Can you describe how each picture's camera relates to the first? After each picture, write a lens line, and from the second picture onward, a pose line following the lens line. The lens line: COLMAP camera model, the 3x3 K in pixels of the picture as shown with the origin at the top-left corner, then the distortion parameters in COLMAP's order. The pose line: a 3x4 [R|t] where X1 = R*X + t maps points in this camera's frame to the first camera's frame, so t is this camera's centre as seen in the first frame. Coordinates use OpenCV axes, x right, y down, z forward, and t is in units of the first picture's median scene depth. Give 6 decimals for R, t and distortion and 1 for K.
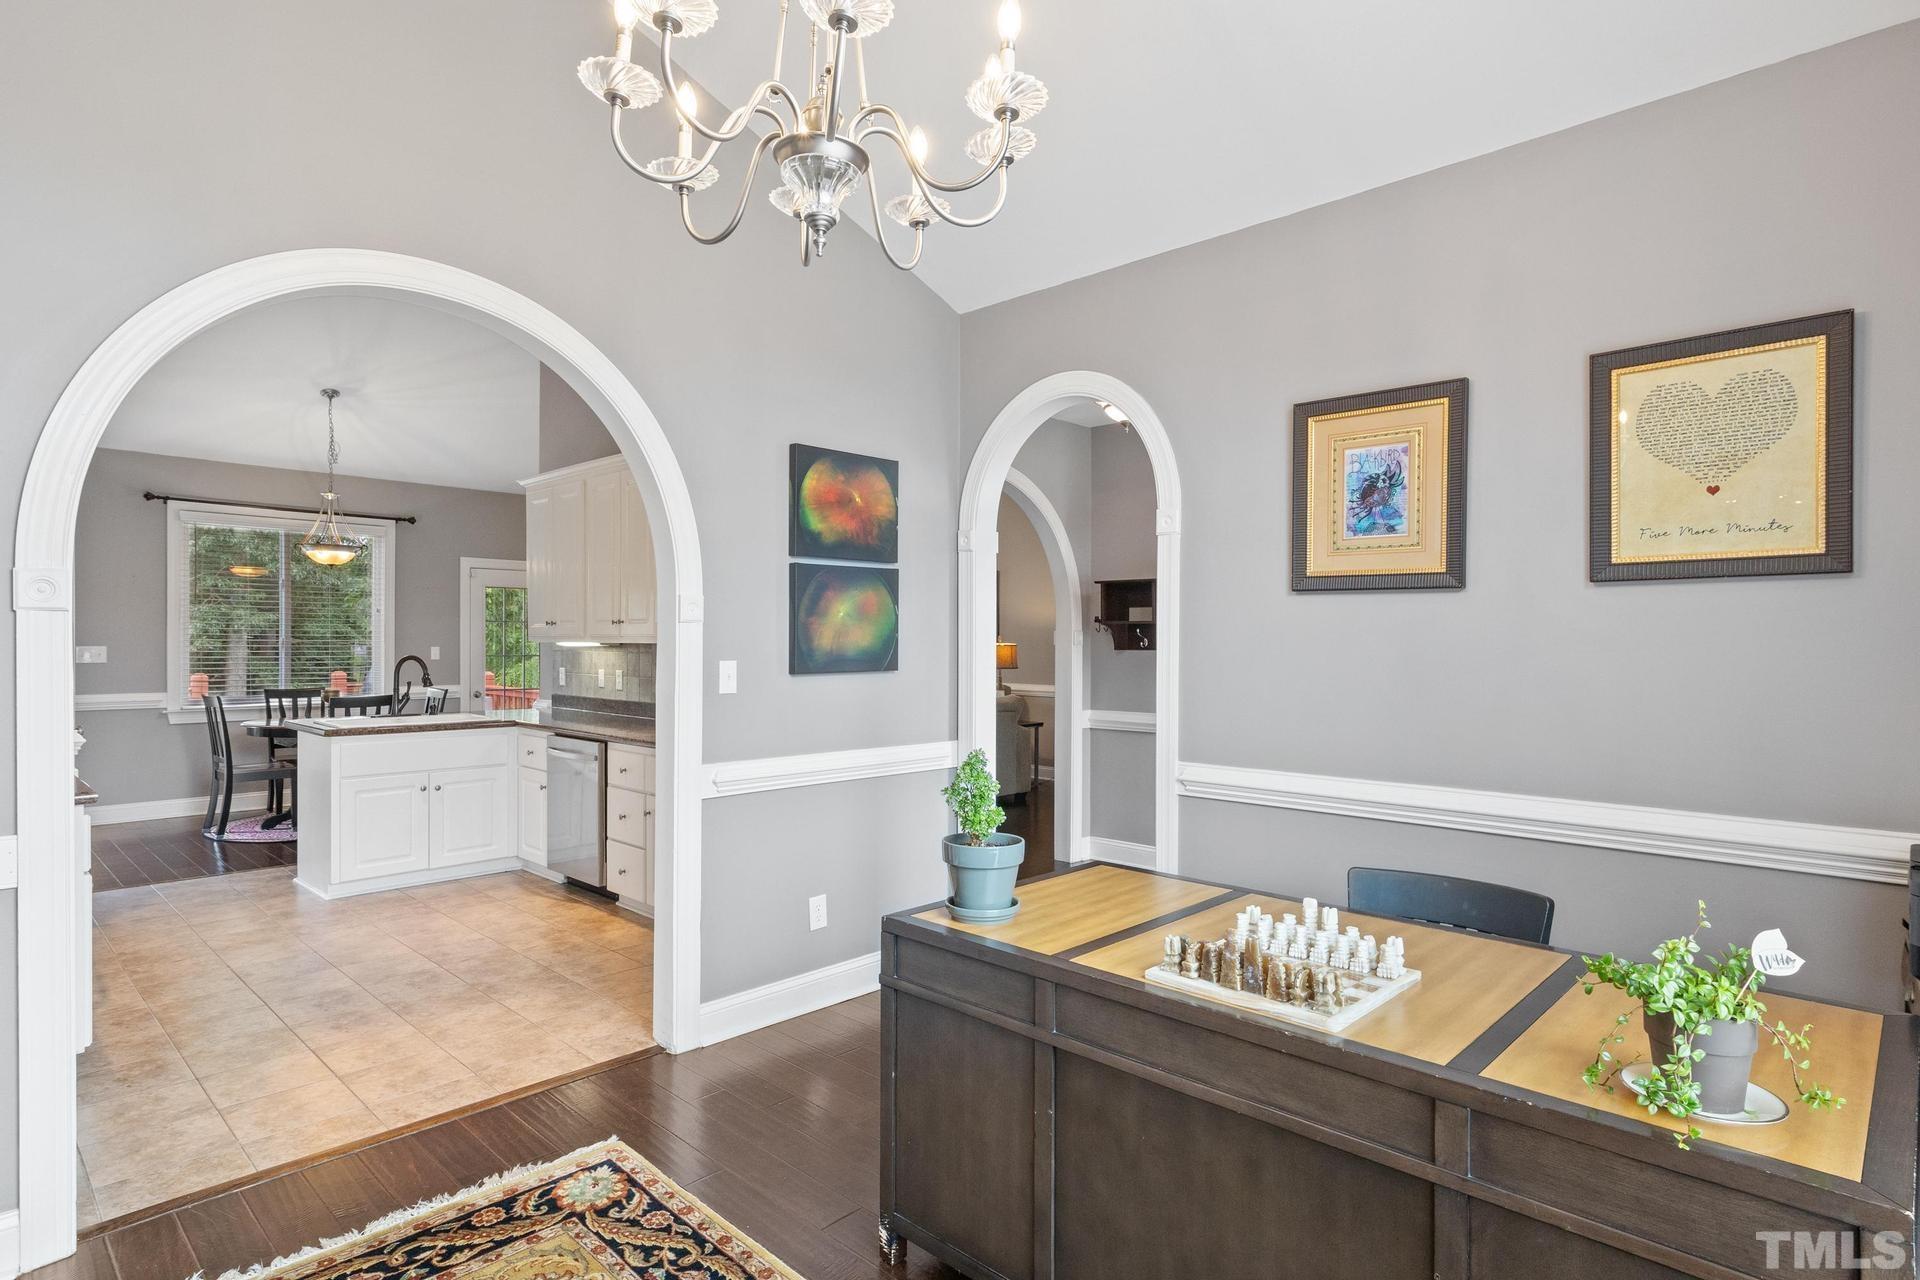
lens RADIAL K [[1008.8, 0, 960.0], [0, 1008.8, 640.0], [0, 0, 1]] dist [0.000628, 0.000033]
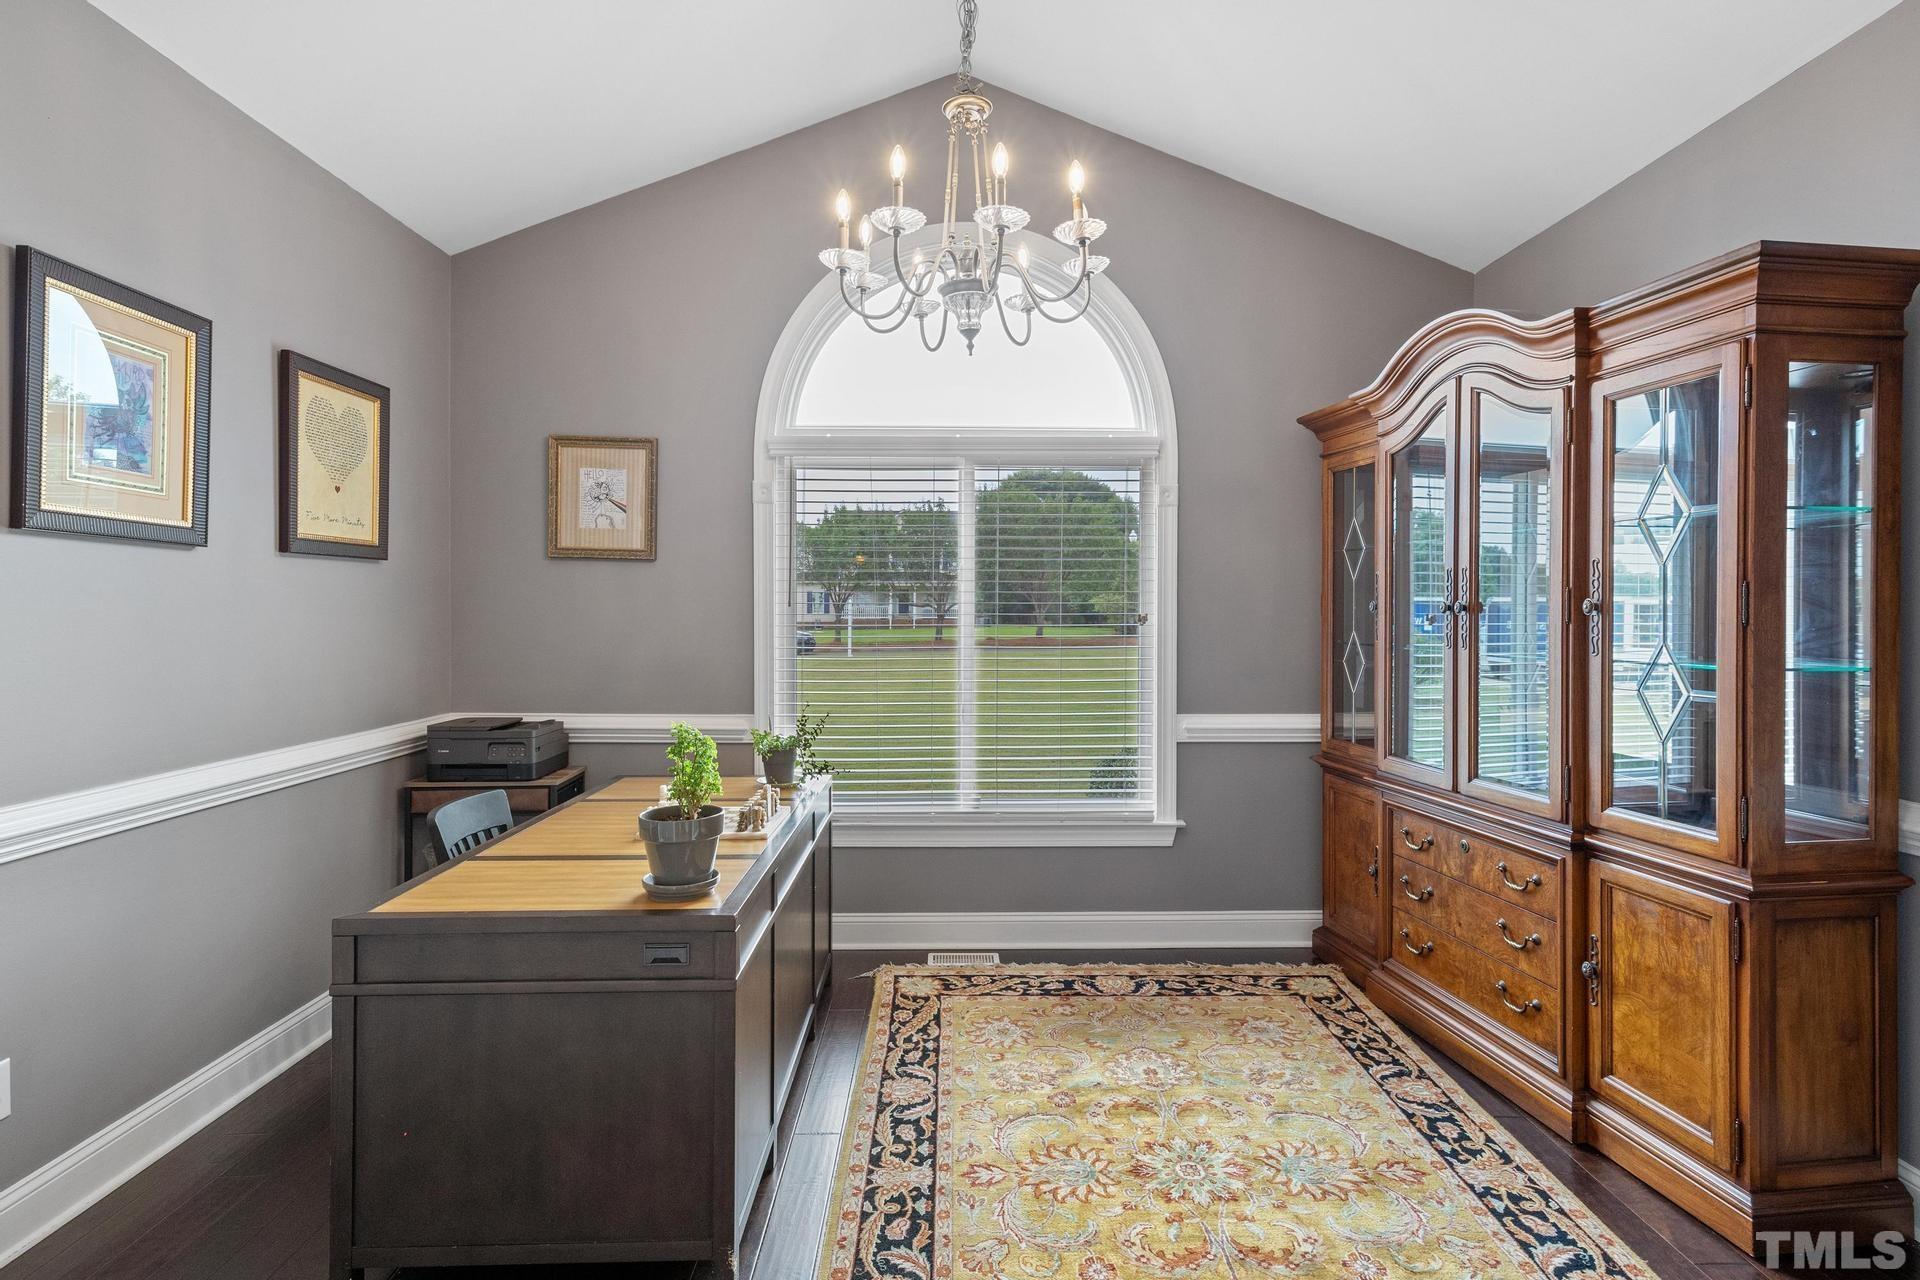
lens RADIAL K [[925.2, 0, 961.5], [0, 925.2, 606.6], [0, 0, 1]] dist [0.000111, 0.000047]
pose [[-0.708466, -0.002192, 0.705742, -0.626708], [-0.000461, 0.999996, 0.002643, 0.000103], [-0.705745, 0.001547, -0.708464, 1.190550]]
